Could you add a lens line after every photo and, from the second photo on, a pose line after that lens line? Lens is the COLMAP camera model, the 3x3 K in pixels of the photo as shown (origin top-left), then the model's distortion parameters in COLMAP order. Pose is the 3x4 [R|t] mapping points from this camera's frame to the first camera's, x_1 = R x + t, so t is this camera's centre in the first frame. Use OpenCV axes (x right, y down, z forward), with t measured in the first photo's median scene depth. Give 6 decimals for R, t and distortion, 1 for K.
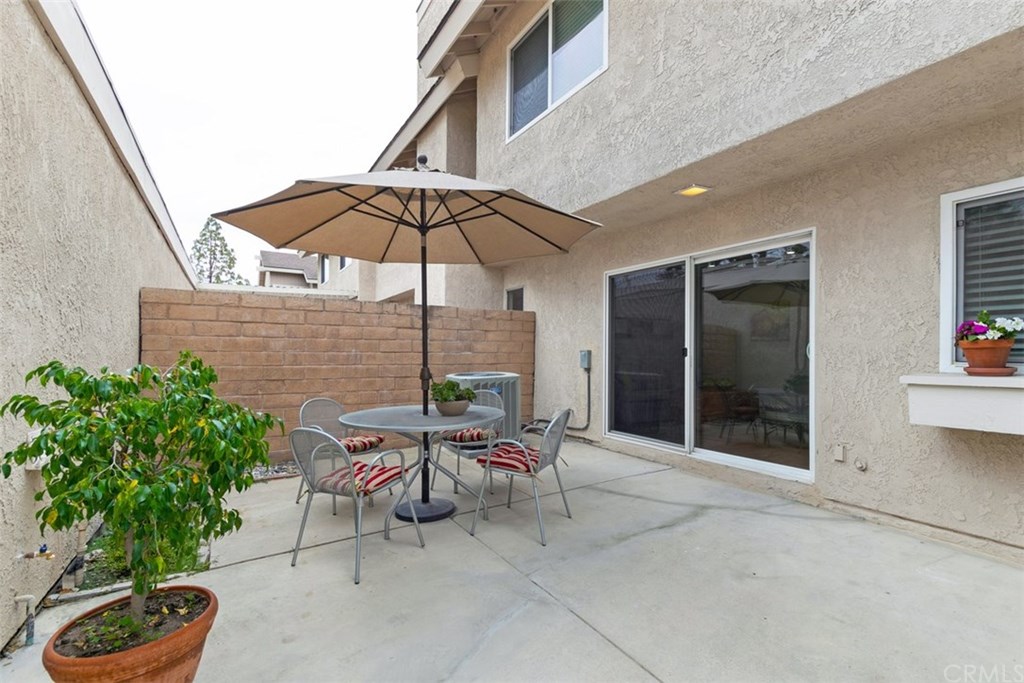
lens RADIAL K [[475.3, 0, 512.0], [0, 475.3, 341.5], [0, 0, 1]] dist [0.001502, -0.000121]
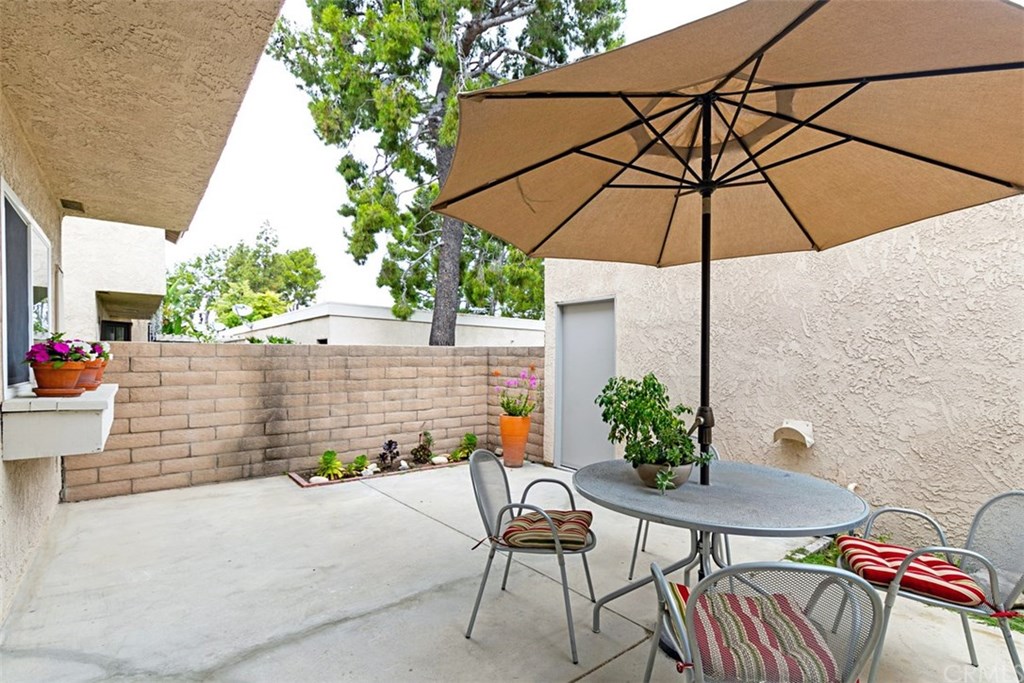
lens RADIAL K [[460.0, 0, 512.0], [0, 460.0, 341.5], [0, 0, 1]] dist [0.003460, 0.000046]
pose [[-0.991882, -0.010531, -0.126723, 0.158649], [-0.003243, 0.998336, -0.057580, 0.011004], [0.127119, -0.056702, -0.990265, 1.800857]]
